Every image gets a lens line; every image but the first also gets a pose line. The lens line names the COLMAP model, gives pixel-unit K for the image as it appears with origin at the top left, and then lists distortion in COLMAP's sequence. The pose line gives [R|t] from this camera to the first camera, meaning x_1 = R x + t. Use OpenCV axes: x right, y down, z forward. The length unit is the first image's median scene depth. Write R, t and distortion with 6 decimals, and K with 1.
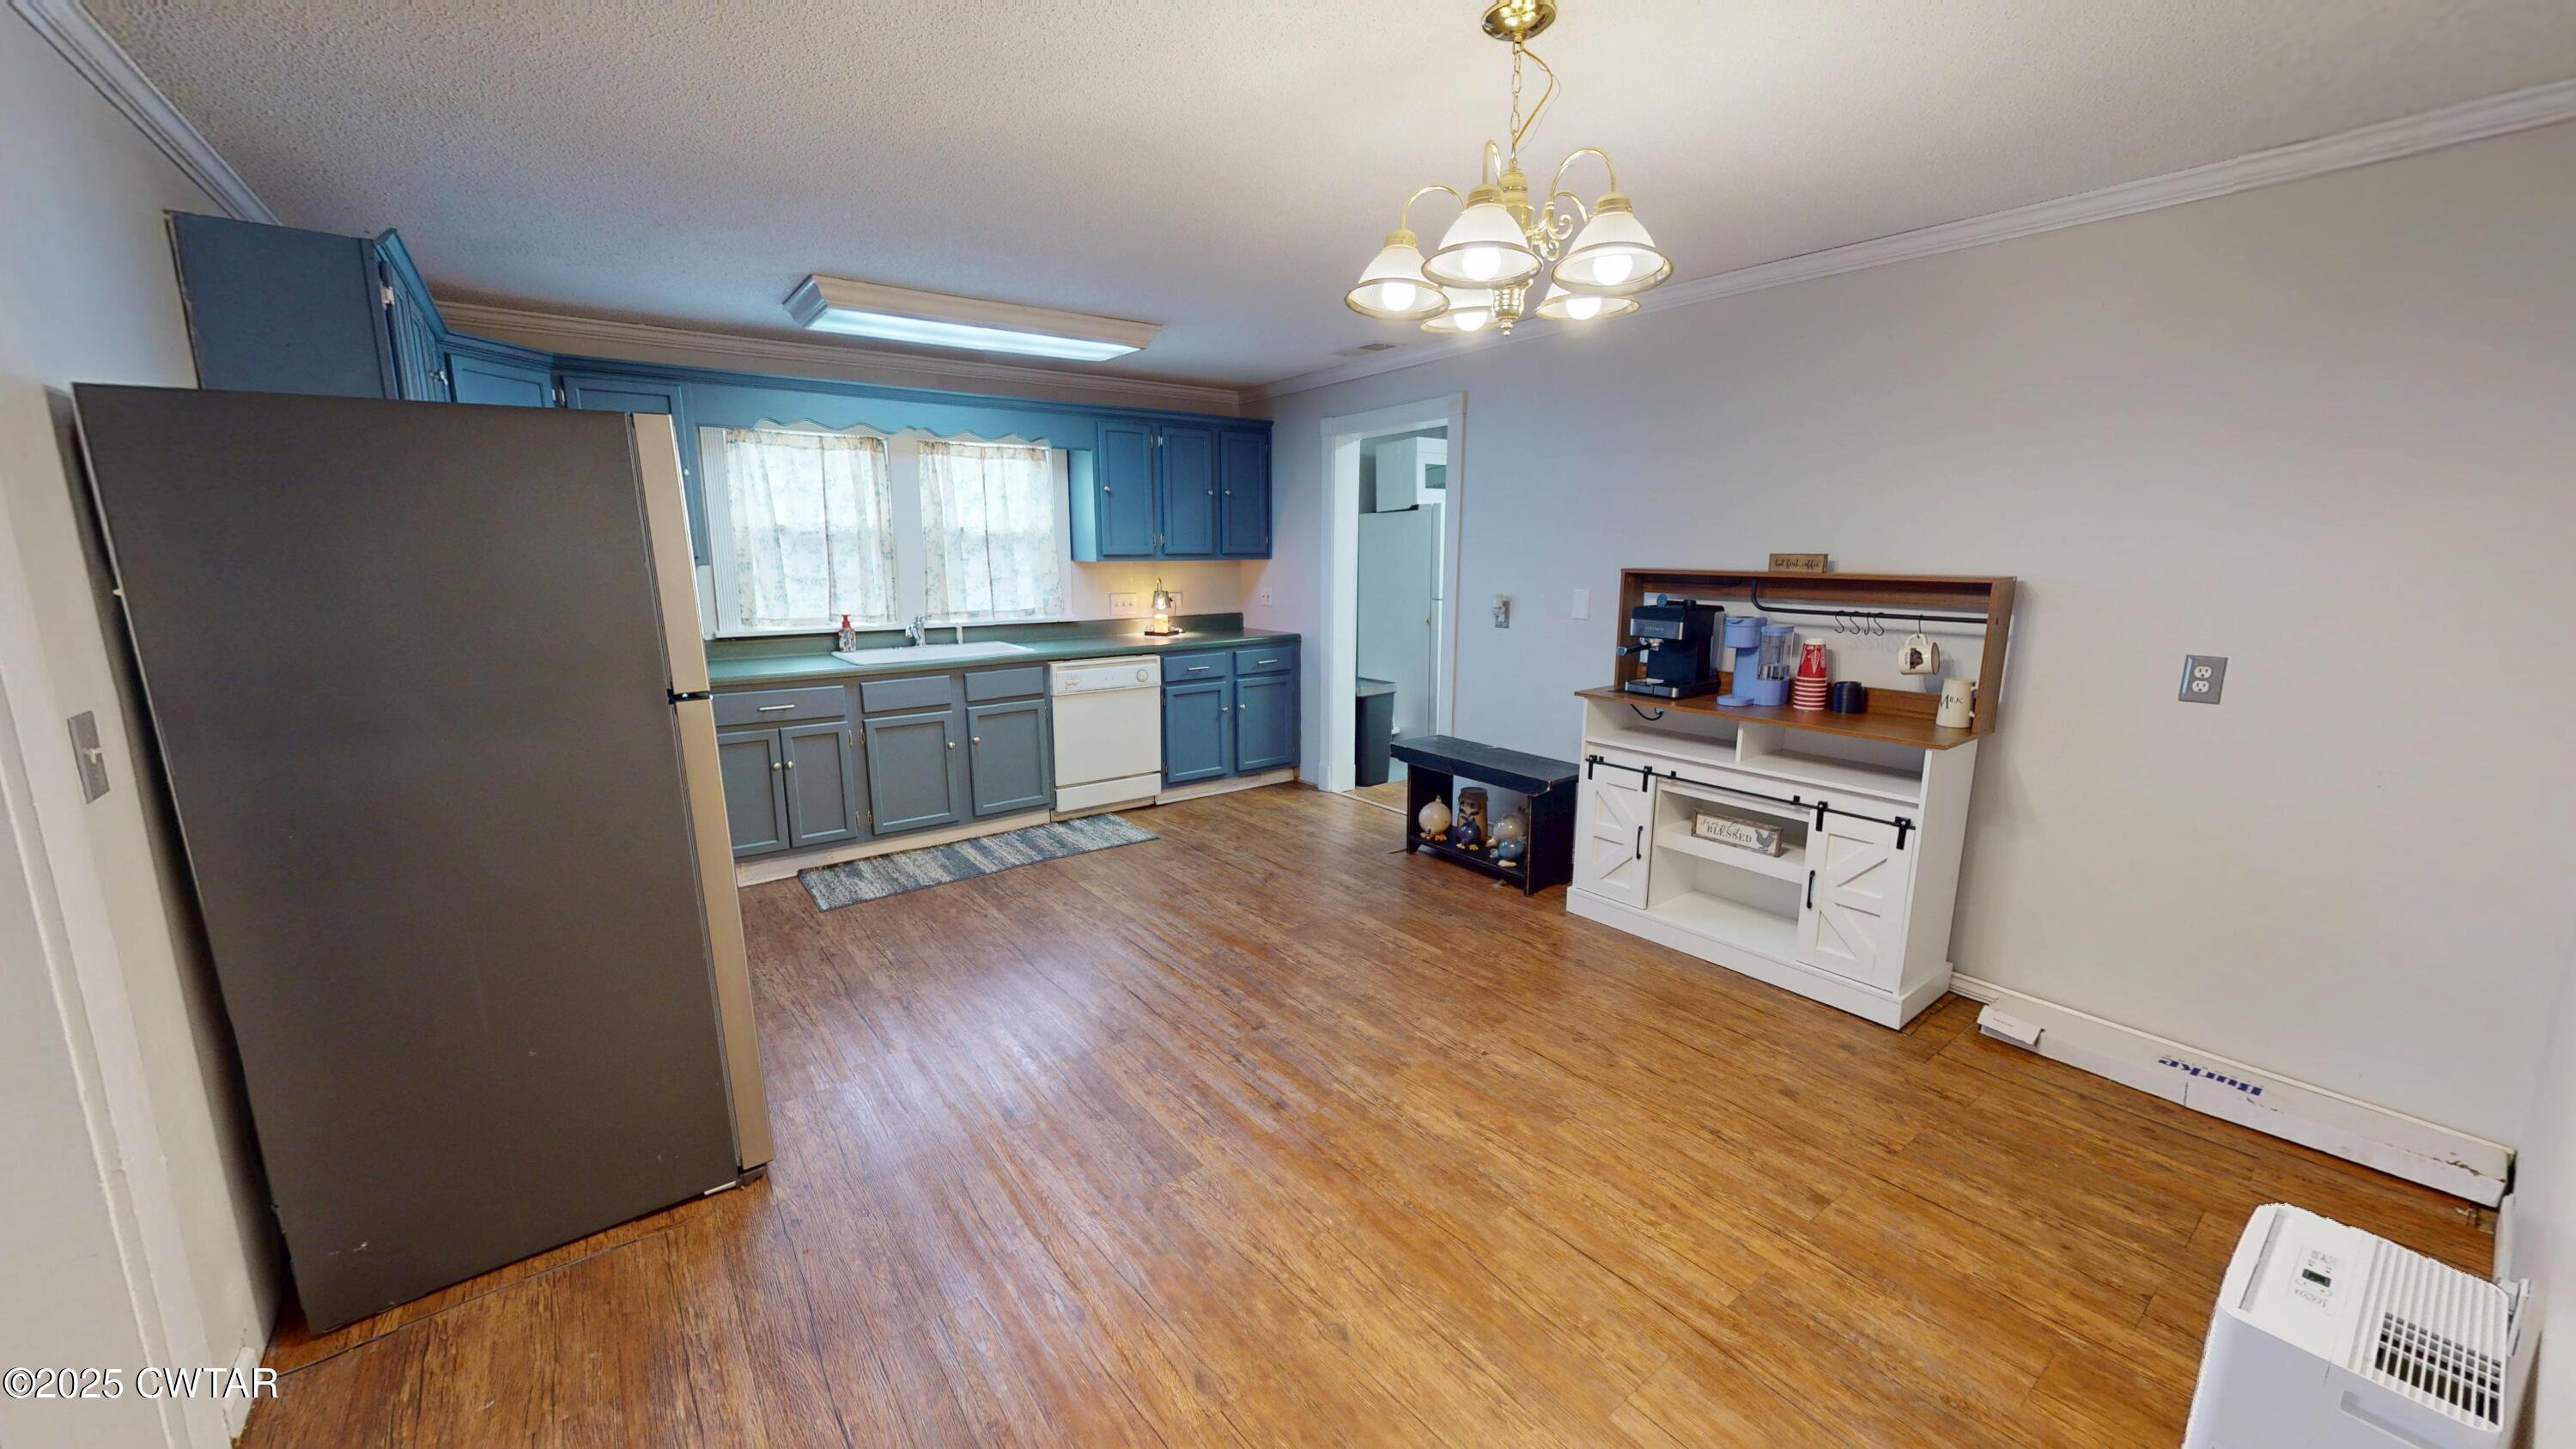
lens RADIAL K [[945.8, 0, 1287.1], [0, 945.8, 728.6], [0, 0, 1]] dist [-0.000503, 0.000390]
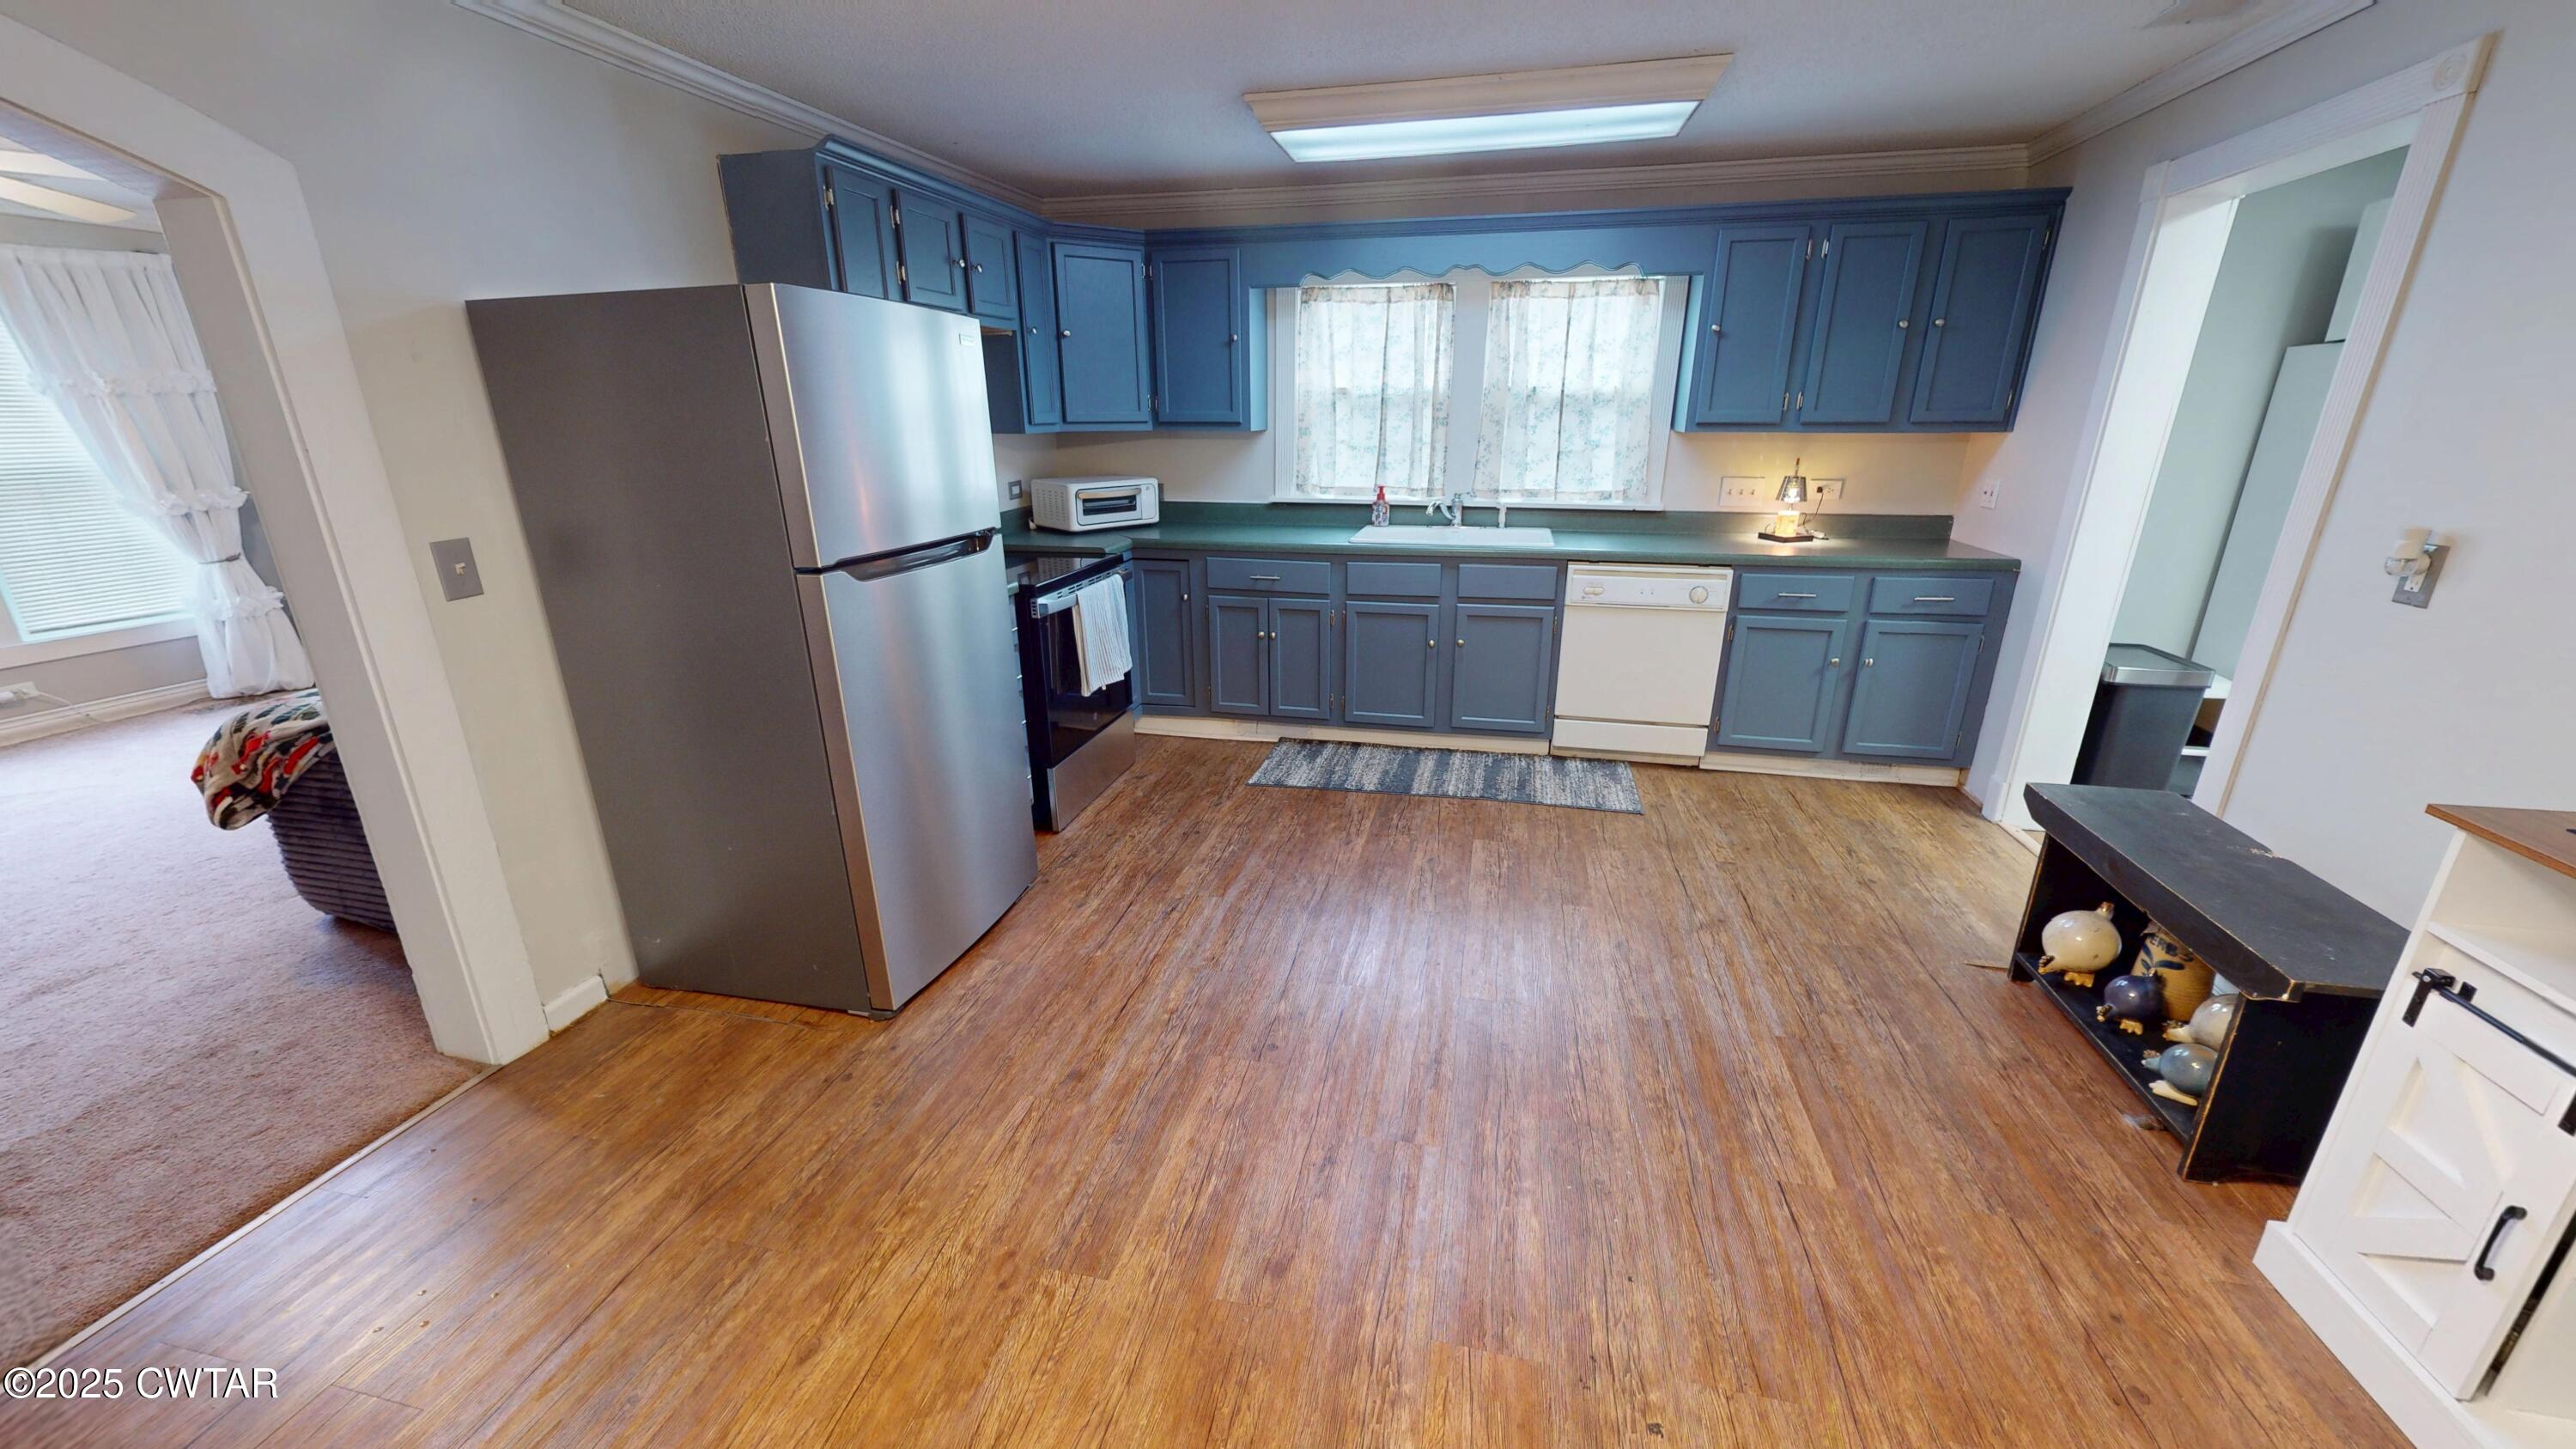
lens RADIAL K [[945.8, 0, 1288.8], [0, 945.8, 726.8], [0, 0, 1]] dist [-0.000503, 0.000390]
pose [[0.650021, 0.242596, -0.720153, 0.215405], [-0.140970, 0.969720, 0.199425, -0.064647], [0.746726, -0.028111, 0.664537, 0.306495]]
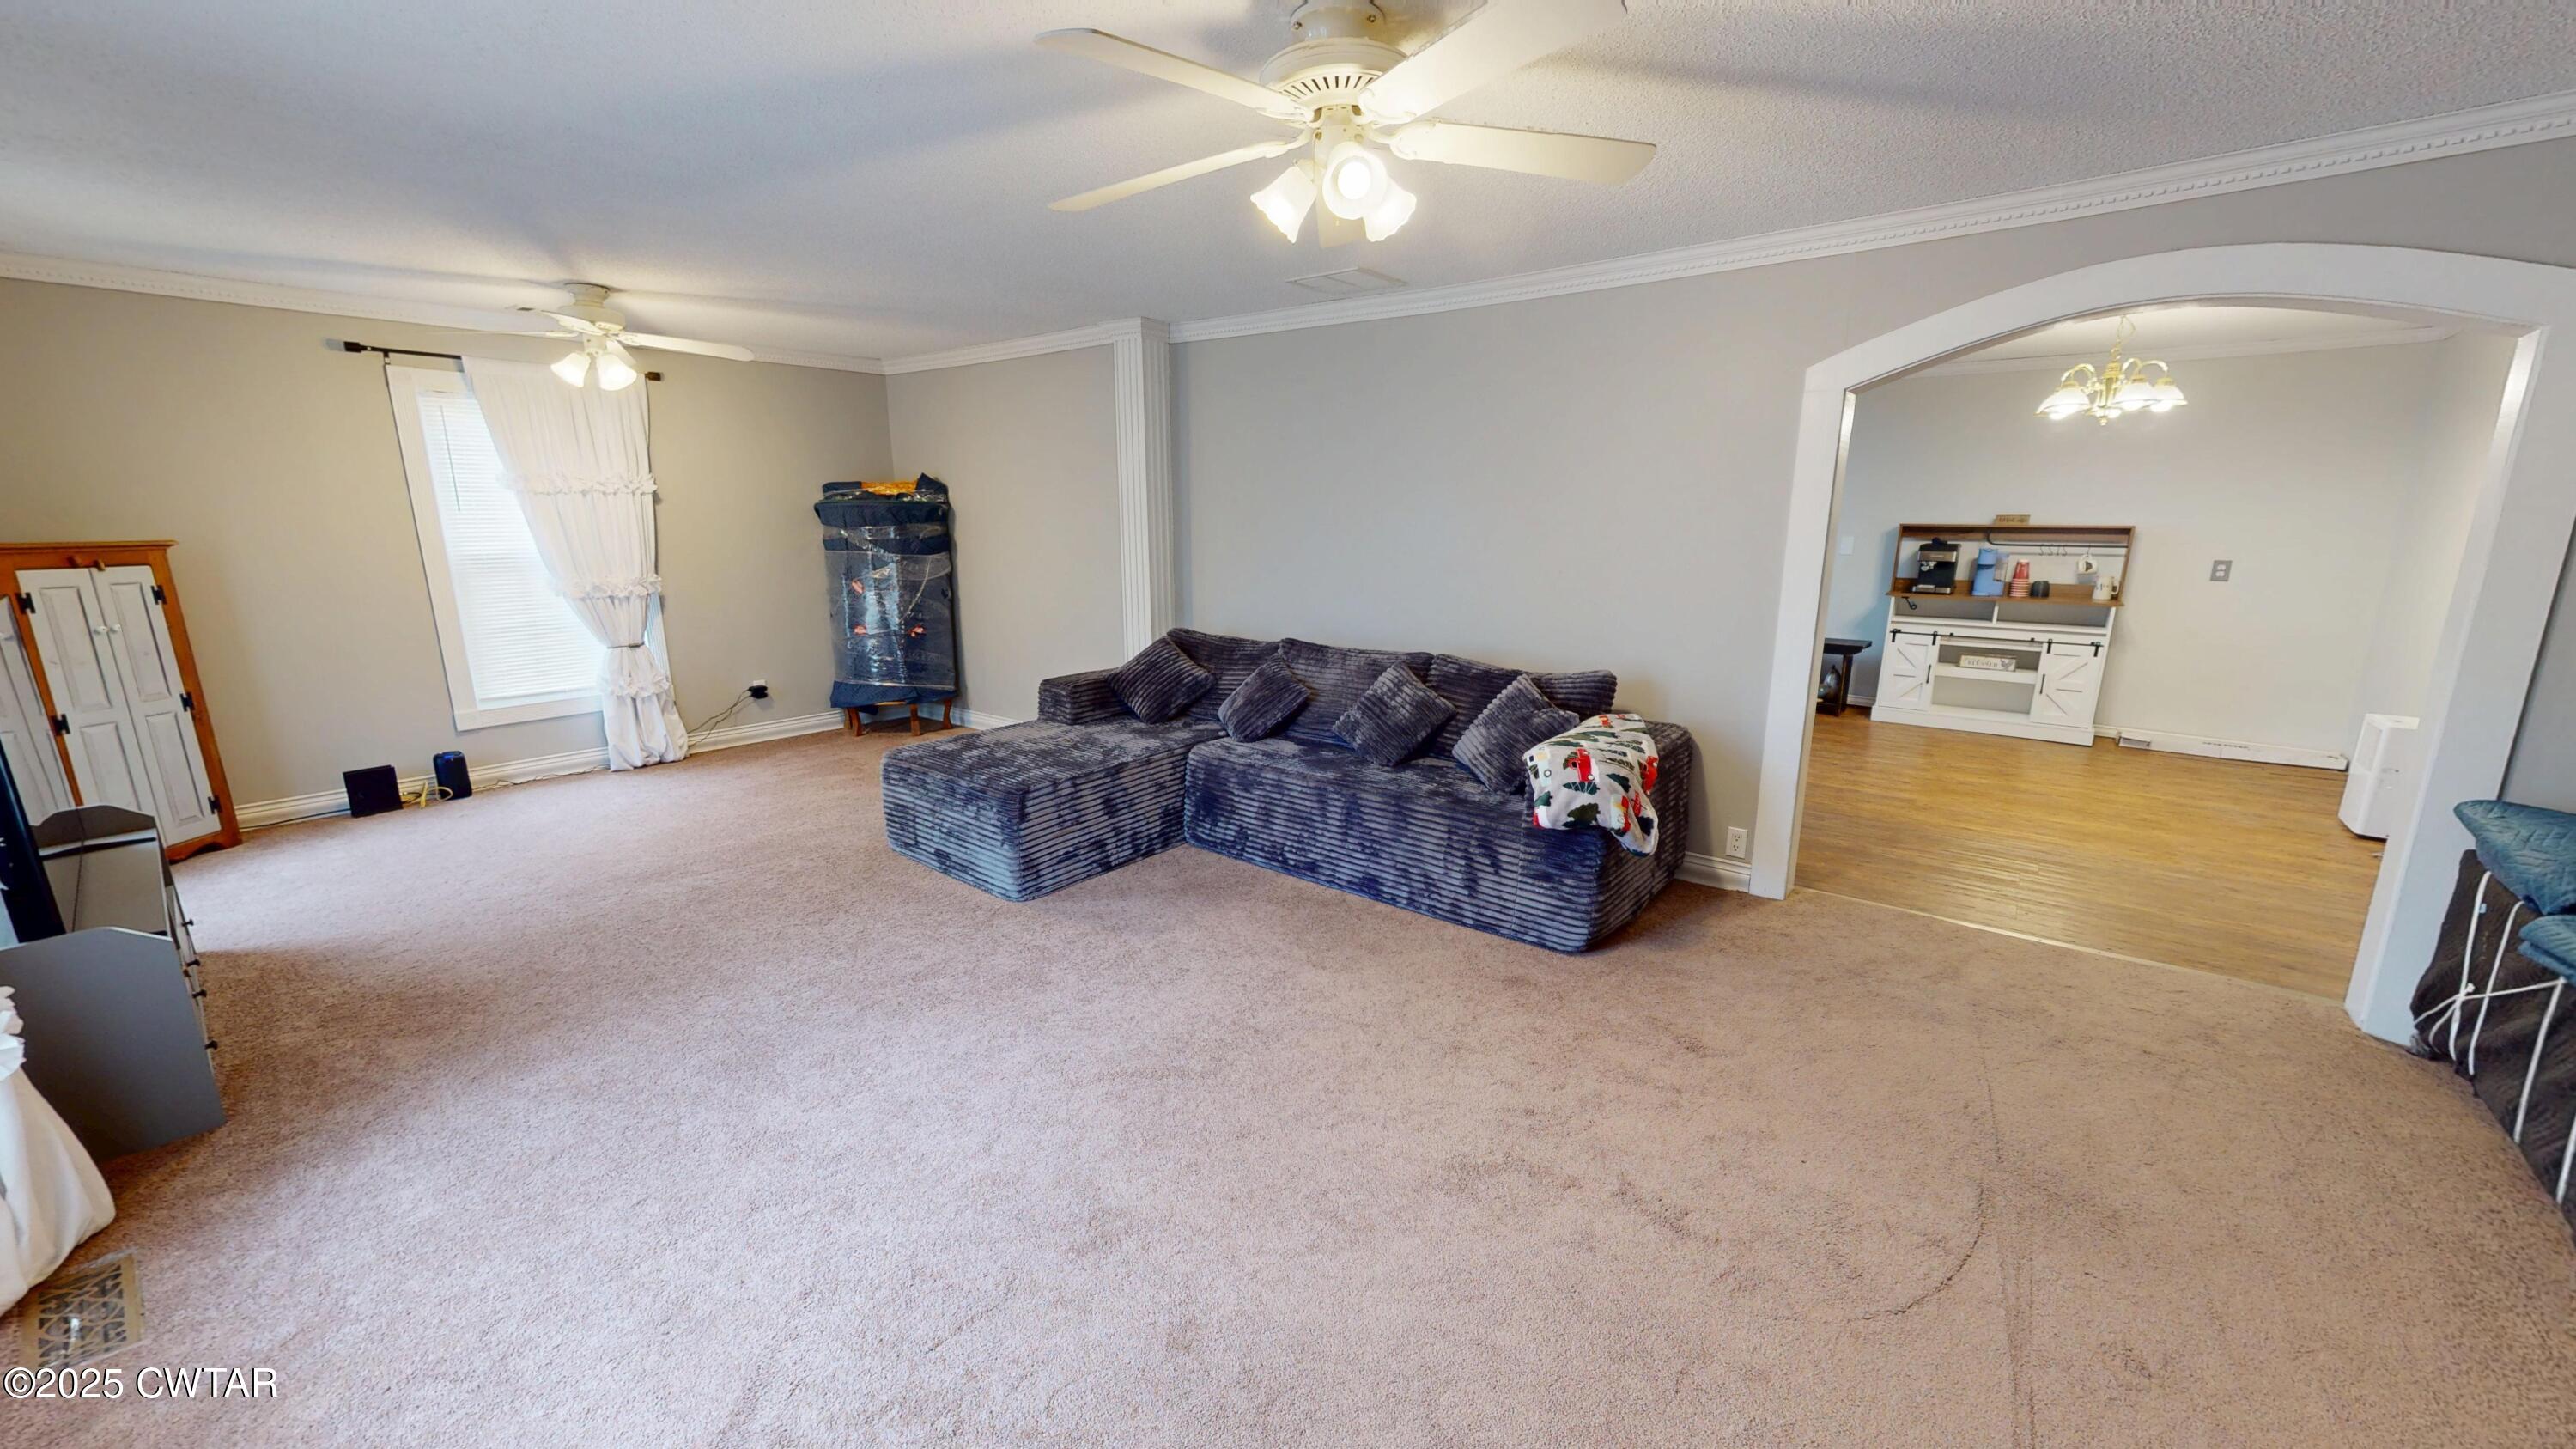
lens RADIAL K [[945.8, 0, 1285.5], [0, 945.8, 722.6], [0, 0, 1]] dist [-0.000503, 0.000390]
pose [[0.968343, -0.052262, 0.244091, -0.983524], [0.045989, 0.998450, 0.031336, 0.076285], [-0.245351, -0.019118, 0.969246, -0.357667]]
